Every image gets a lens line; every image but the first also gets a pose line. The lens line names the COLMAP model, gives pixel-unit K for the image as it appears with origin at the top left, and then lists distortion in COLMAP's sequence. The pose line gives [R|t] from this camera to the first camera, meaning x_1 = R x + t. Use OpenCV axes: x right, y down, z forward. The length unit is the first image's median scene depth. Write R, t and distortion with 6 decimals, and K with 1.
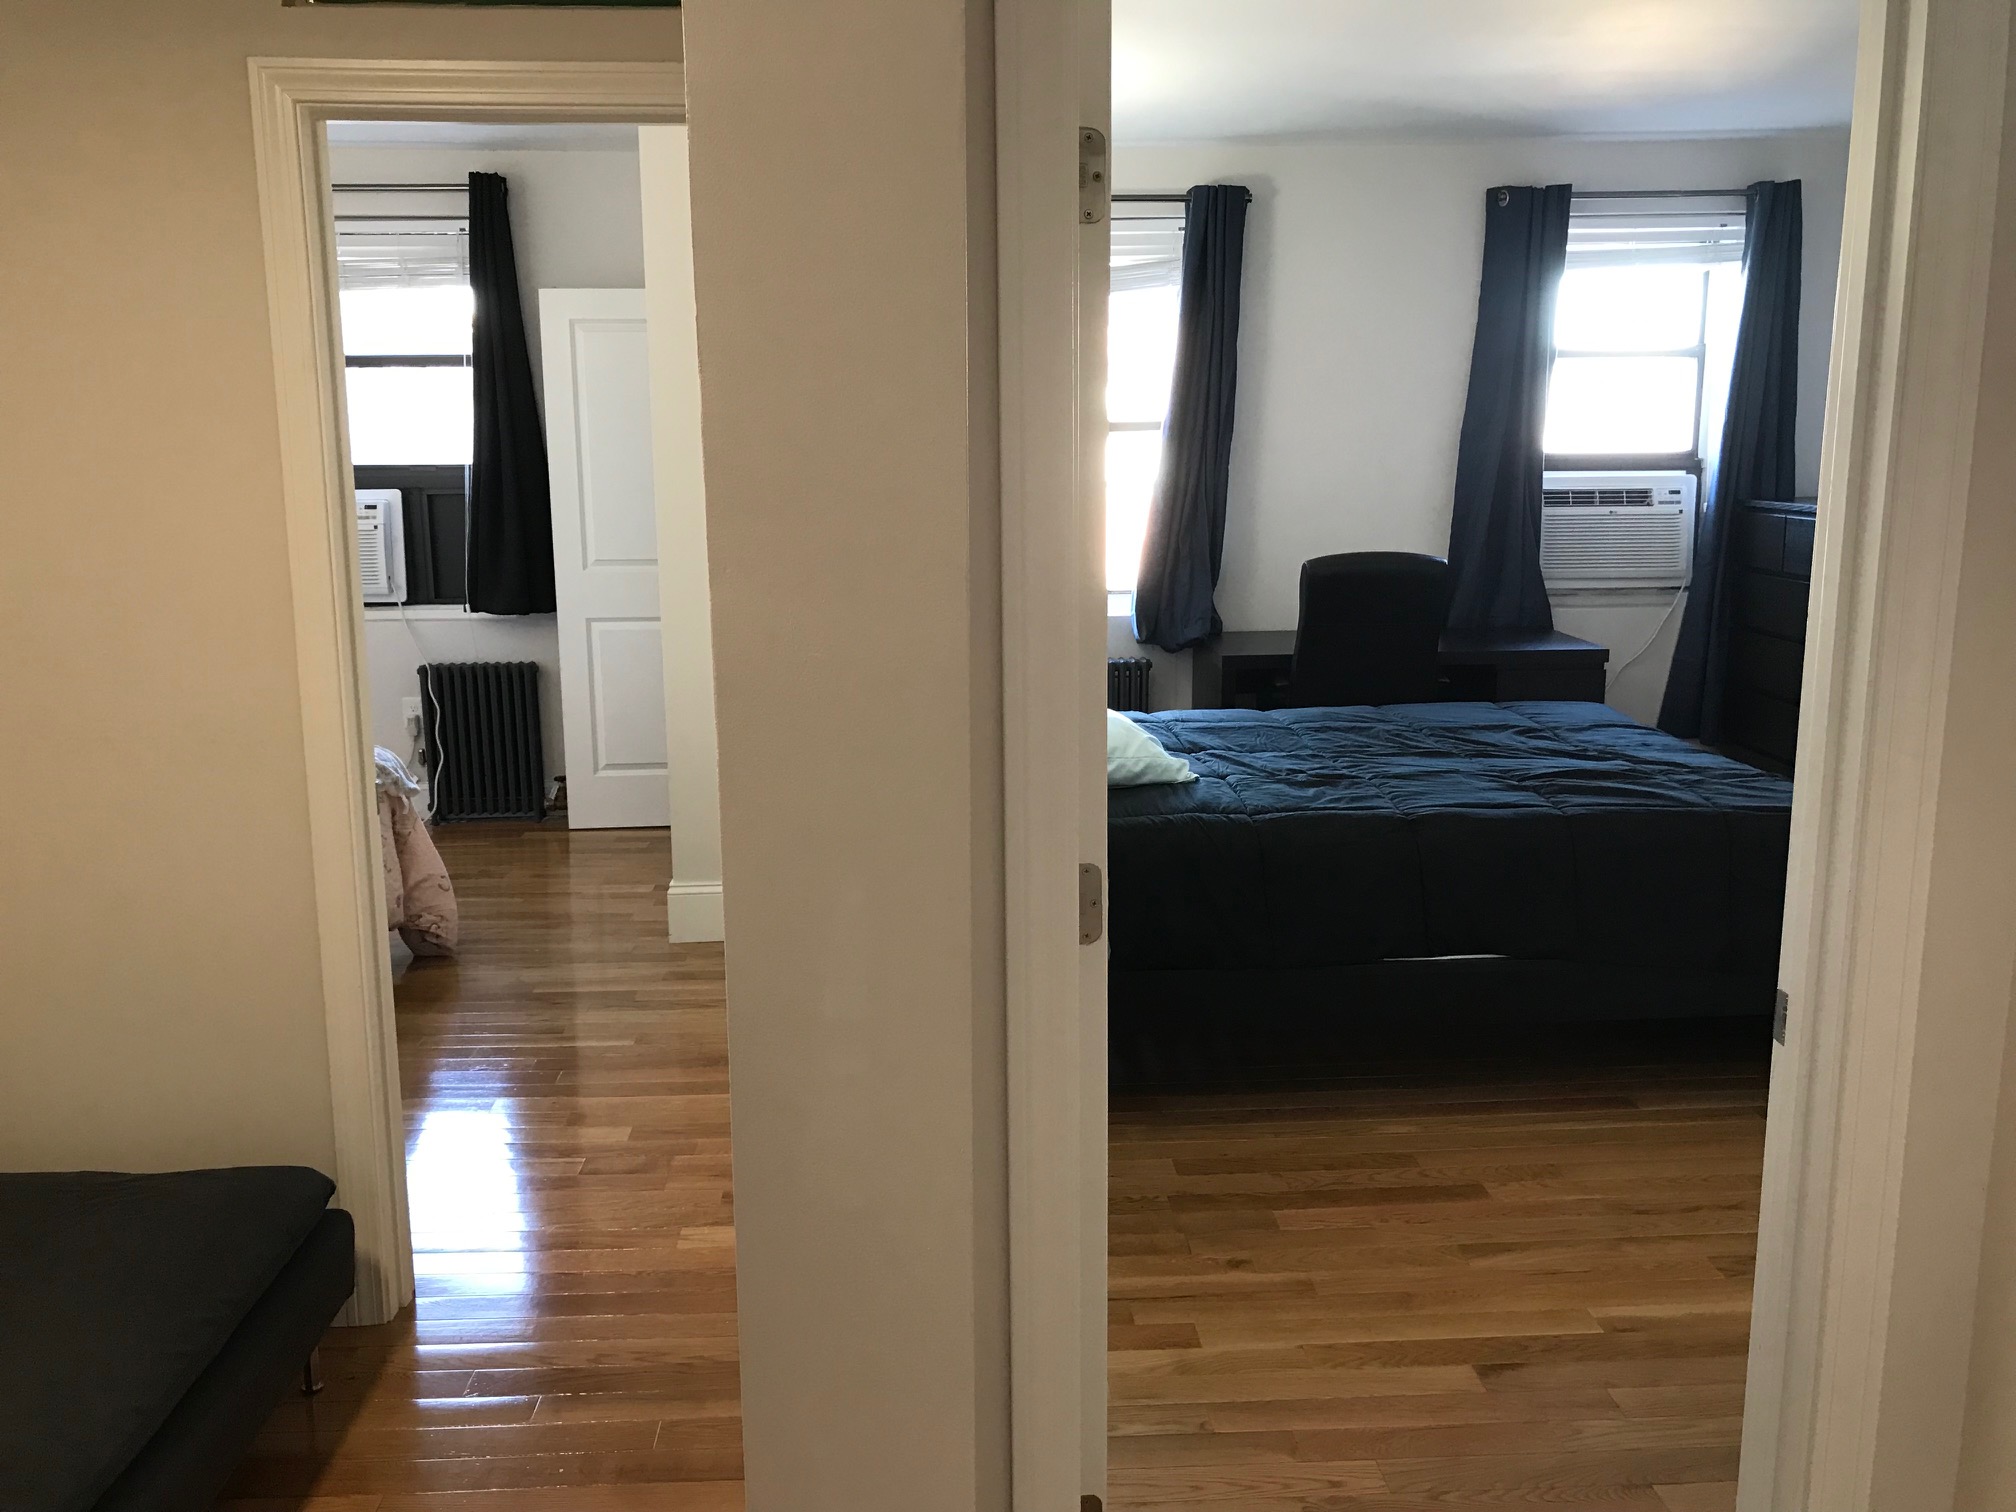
lens RADIAL K [[1665.1, 0, 1004.0], [0, 1665.1, 730.9], [0, 0, 1]] dist [0.014091, -0.004190]
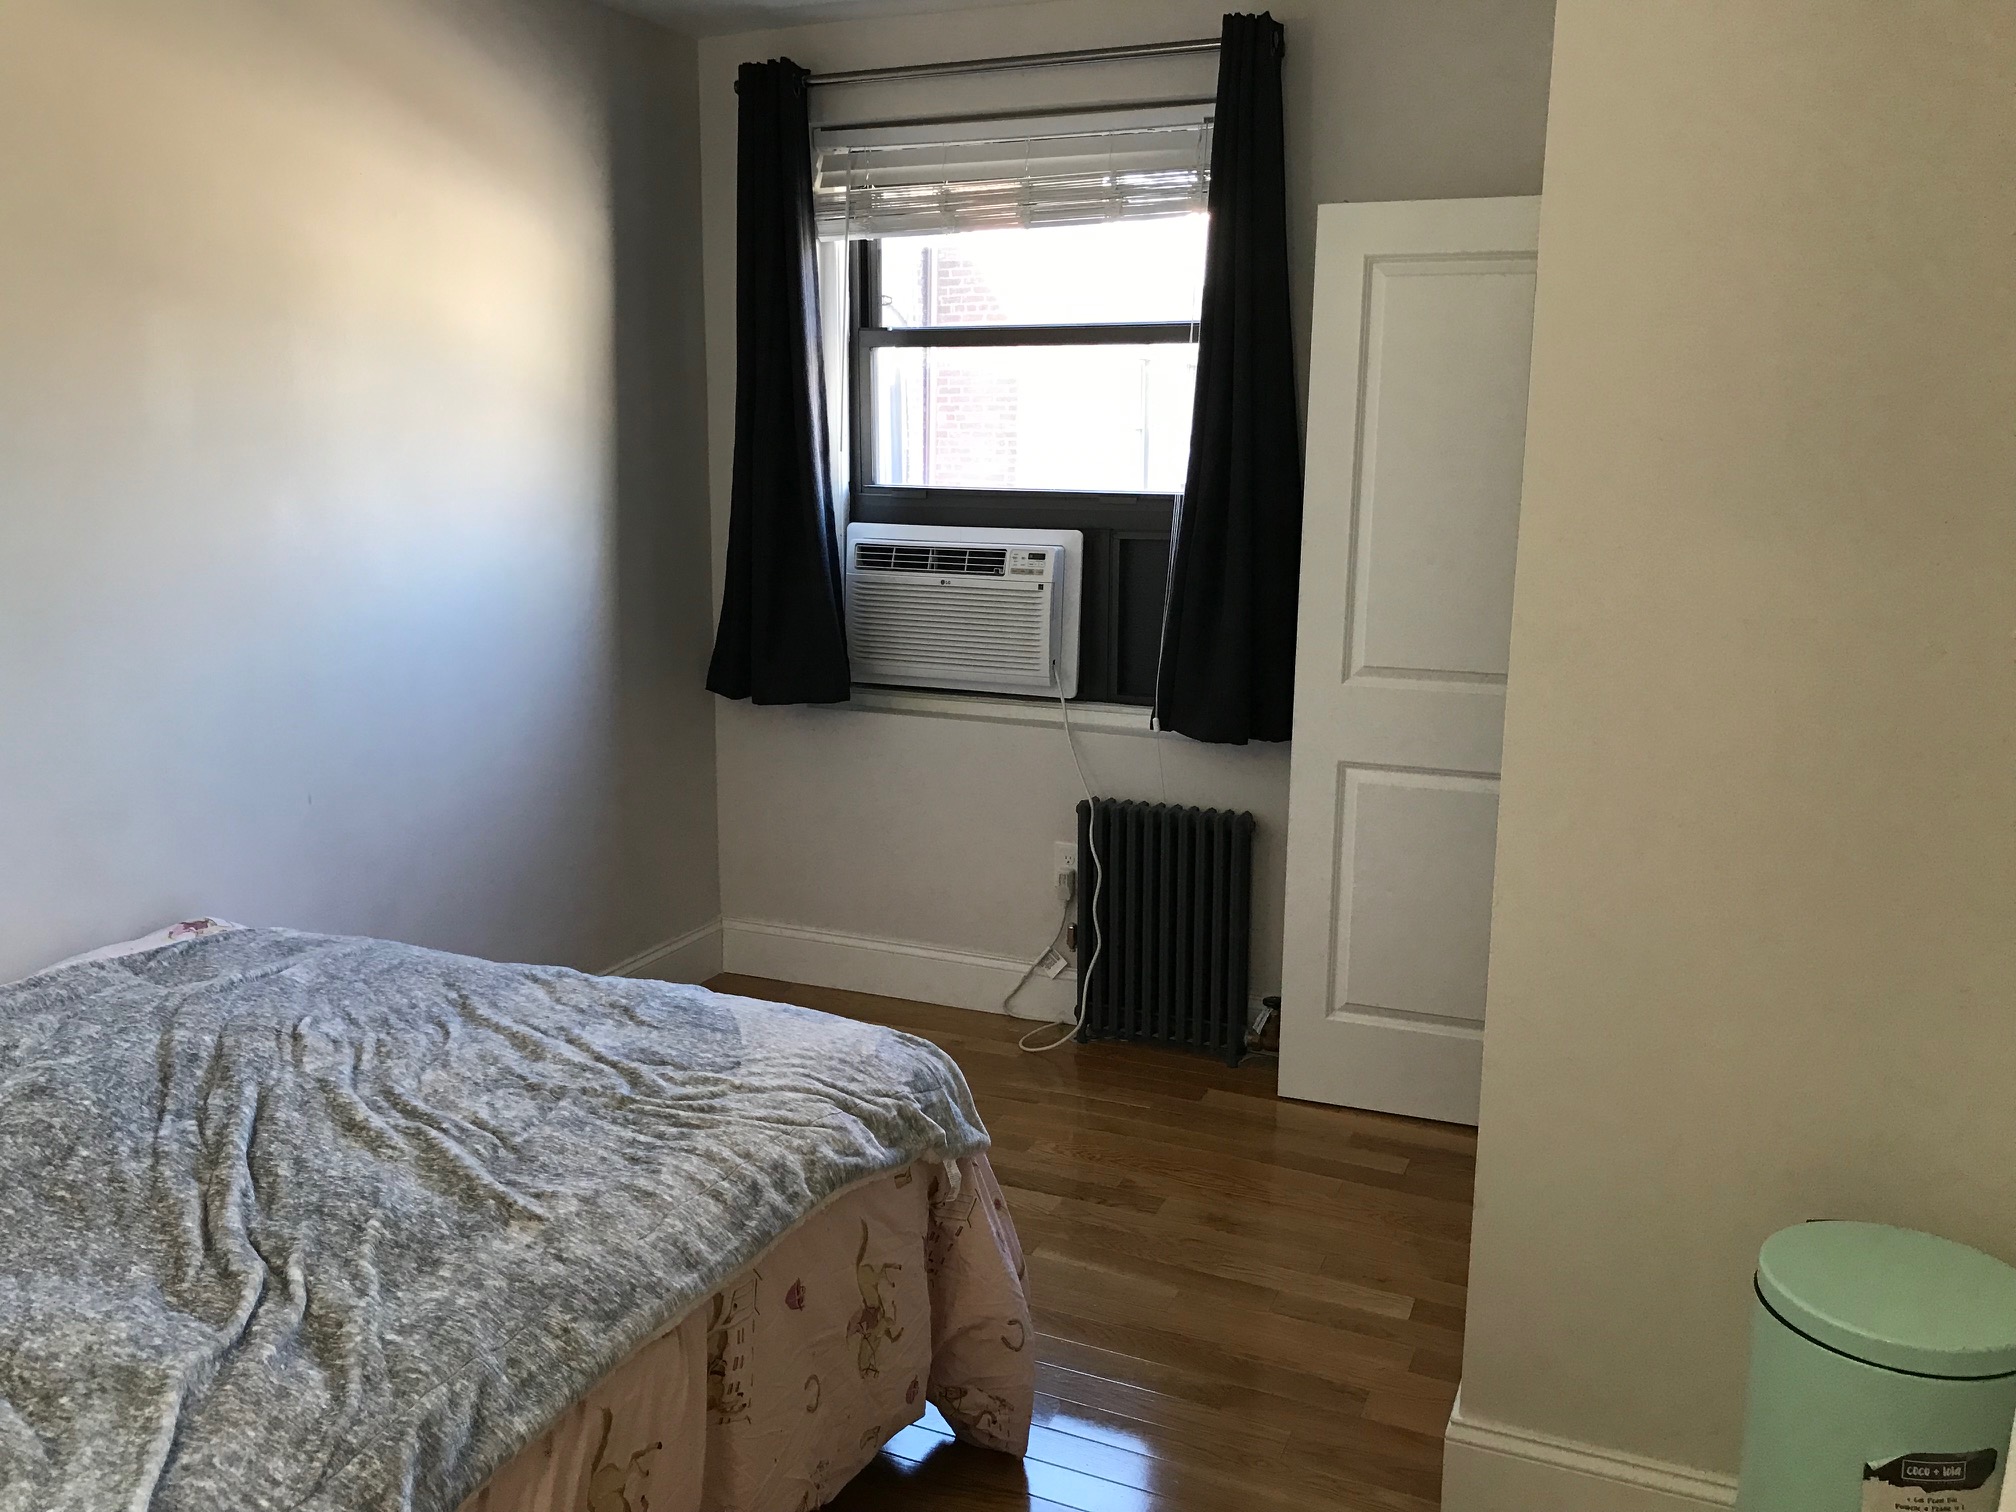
lens RADIAL K [[1621.9, 0, 1007.4], [0, 1621.9, 705.2], [0, 0, 1]] dist [0.112551, -0.349591]
pose [[0.898520, 0.095165, -0.428492, -0.107627], [-0.097744, 0.995082, 0.016040, -0.085297], [0.427911, 0.027470, 0.903403, 0.415678]]
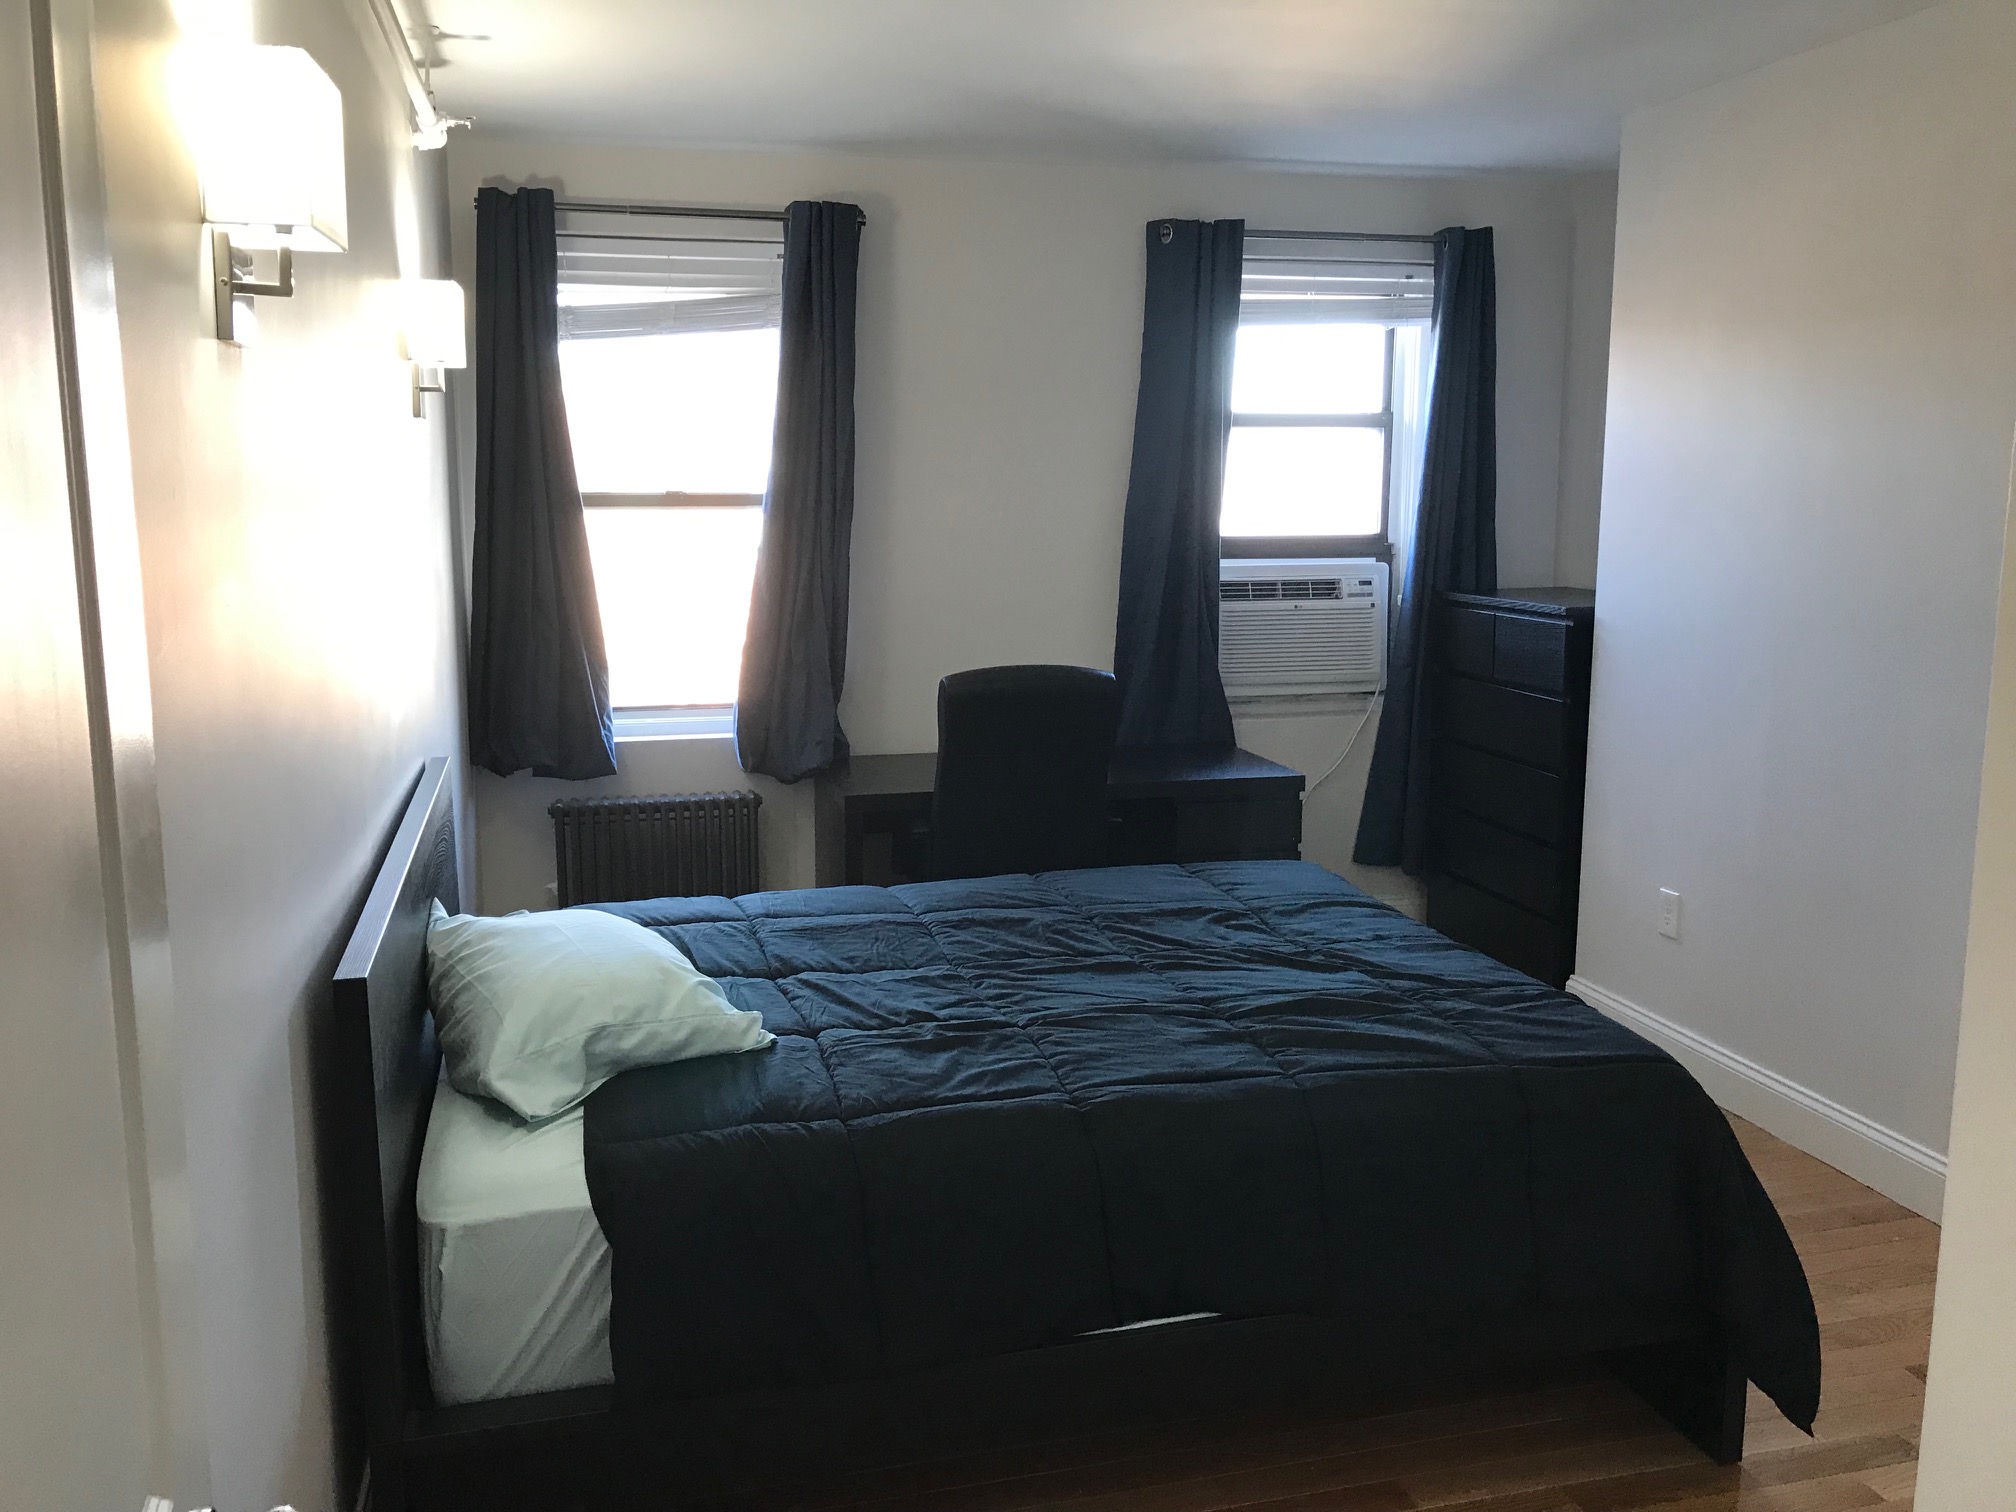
lens RADIAL K [[1643.7, 0, 1033.6], [0, 1643.7, 758.3], [0, 0, 1]] dist [0.120888, -0.370368]
pose [[0.977004, -0.025887, 0.211645, 0.053201], [0.029549, 0.999463, -0.014158, -0.048403], [-0.211165, 0.020086, 0.977244, 0.214141]]
